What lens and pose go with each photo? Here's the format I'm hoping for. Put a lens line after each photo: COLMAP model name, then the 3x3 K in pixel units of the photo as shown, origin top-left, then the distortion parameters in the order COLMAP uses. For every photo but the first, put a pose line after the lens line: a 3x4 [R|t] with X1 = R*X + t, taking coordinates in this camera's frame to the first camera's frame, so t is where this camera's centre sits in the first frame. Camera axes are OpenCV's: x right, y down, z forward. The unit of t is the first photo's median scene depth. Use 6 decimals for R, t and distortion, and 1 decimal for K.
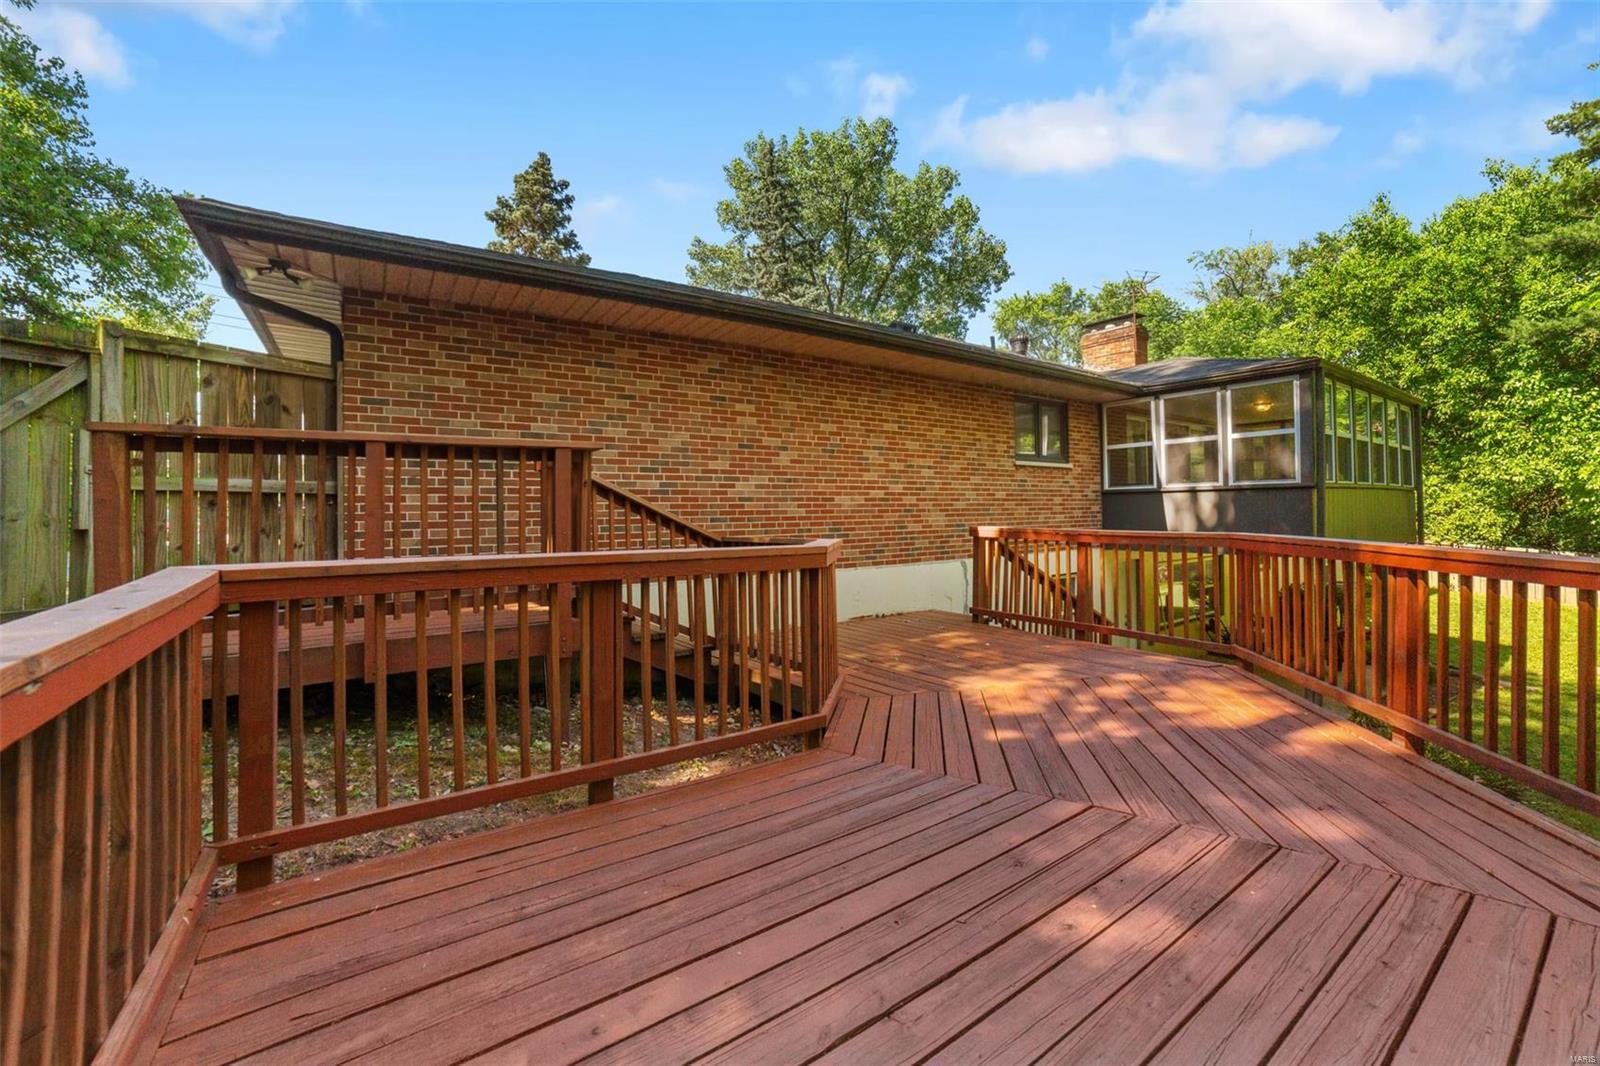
lens RADIAL K [[623.0, 0, 795.6], [0, 623.0, 522.2], [0, 0, 1]] dist [0.002479, 0.000319]
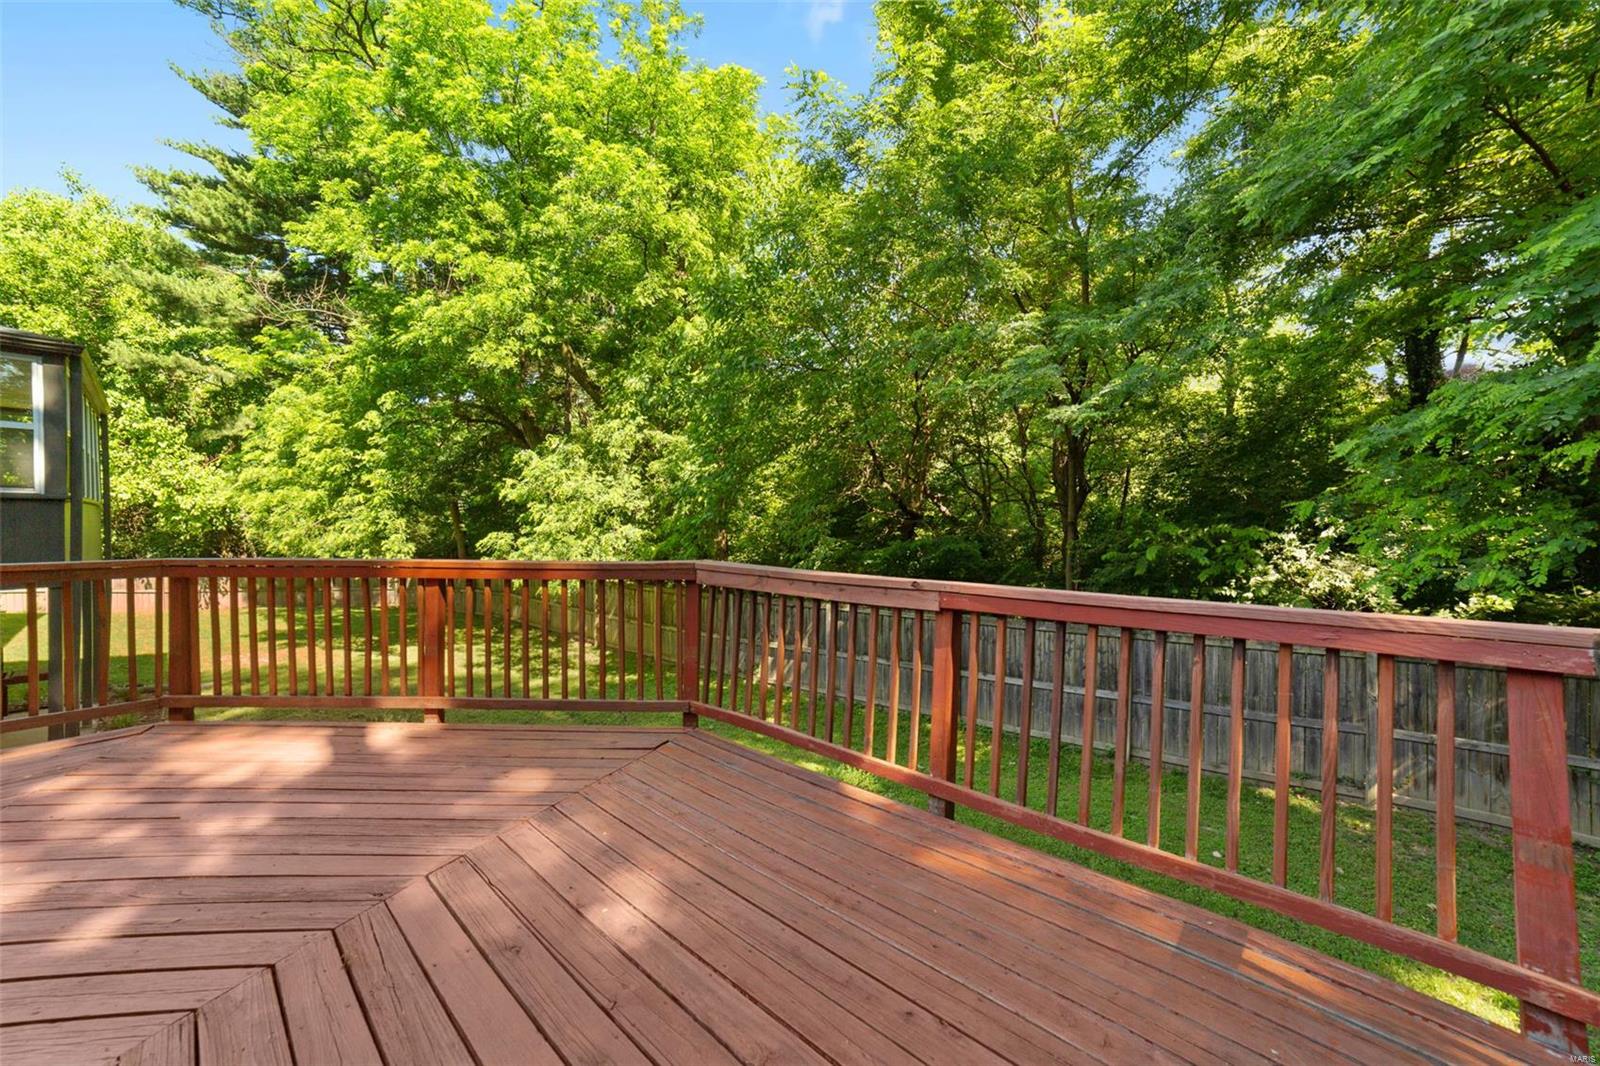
lens RADIAL K [[623.0, 0, 795.6], [0, 623.0, 522.2], [0, 0, 1]] dist [0.002479, 0.000319]
pose [[-0.212305, 0.015845, 0.977075, -0.098244], [0.005332, 0.999872, -0.015057, -0.004851], [-0.977189, 0.002013, -0.212362, 0.132673]]
